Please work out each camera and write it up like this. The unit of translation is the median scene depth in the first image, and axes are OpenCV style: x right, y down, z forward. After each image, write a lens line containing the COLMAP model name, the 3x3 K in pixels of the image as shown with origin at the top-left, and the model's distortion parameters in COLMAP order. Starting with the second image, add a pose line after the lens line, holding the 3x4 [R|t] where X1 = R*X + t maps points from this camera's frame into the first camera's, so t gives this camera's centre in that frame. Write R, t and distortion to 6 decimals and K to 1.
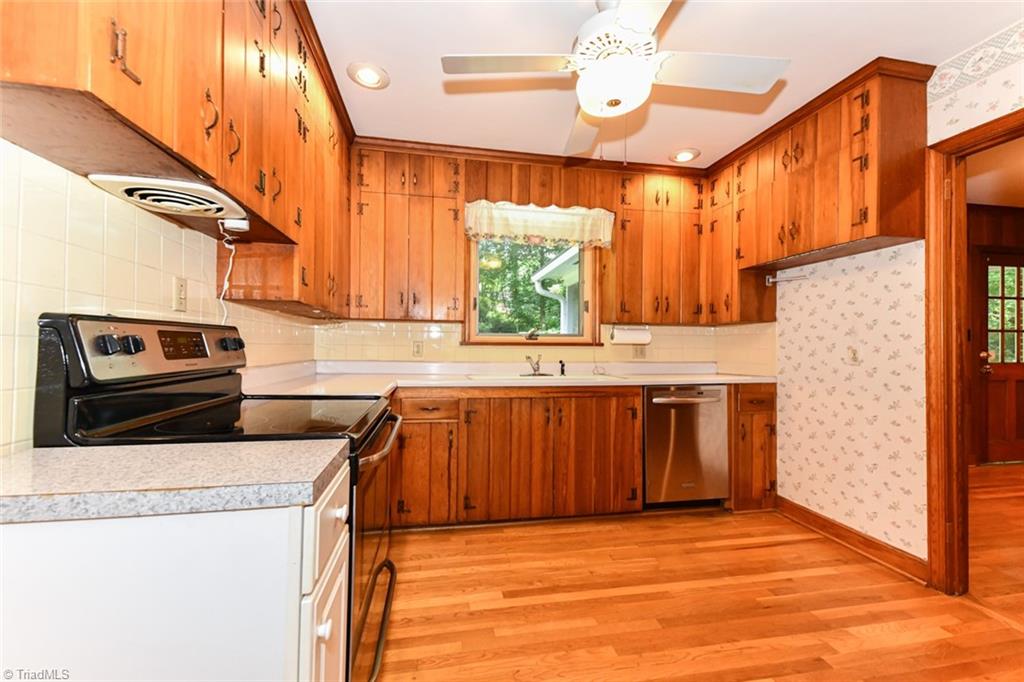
lens RADIAL K [[412.7, 0, 515.9], [0, 412.7, 340.8], [0, 0, 1]] dist [0.008699, -0.002002]
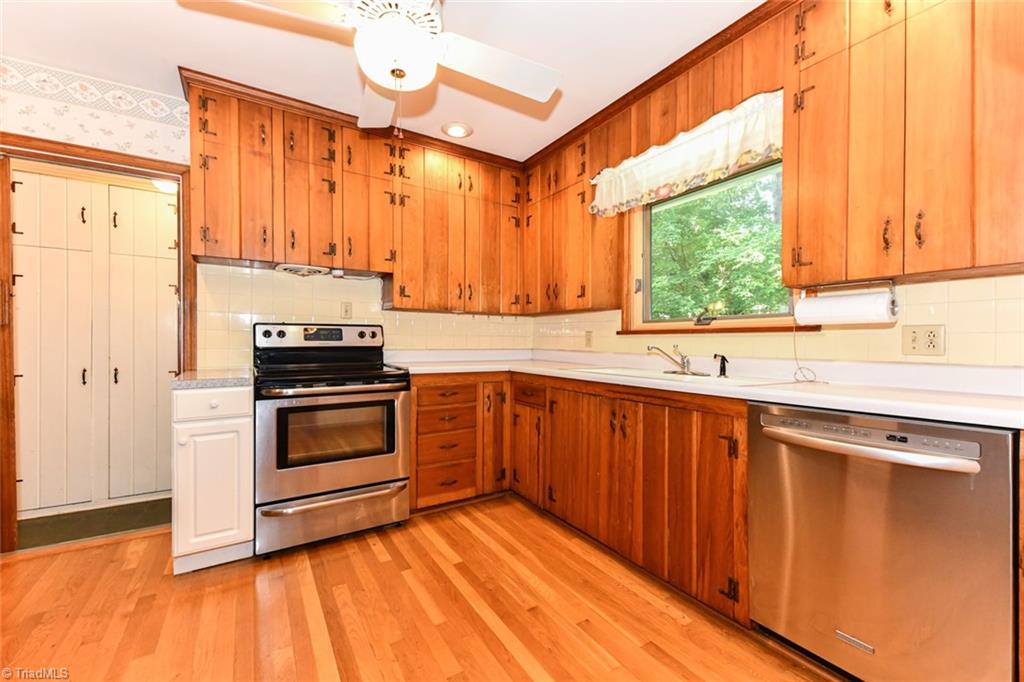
lens RADIAL K [[412.7, 0, 518.0], [0, 412.7, 344.2], [0, 0, 1]] dist [0.008699, -0.002002]
pose [[0.366521, -0.000930, -0.930409, 0.724674], [0.012117, 0.999919, 0.003774, 0.029485], [0.930331, -0.012658, 0.366503, 0.535169]]
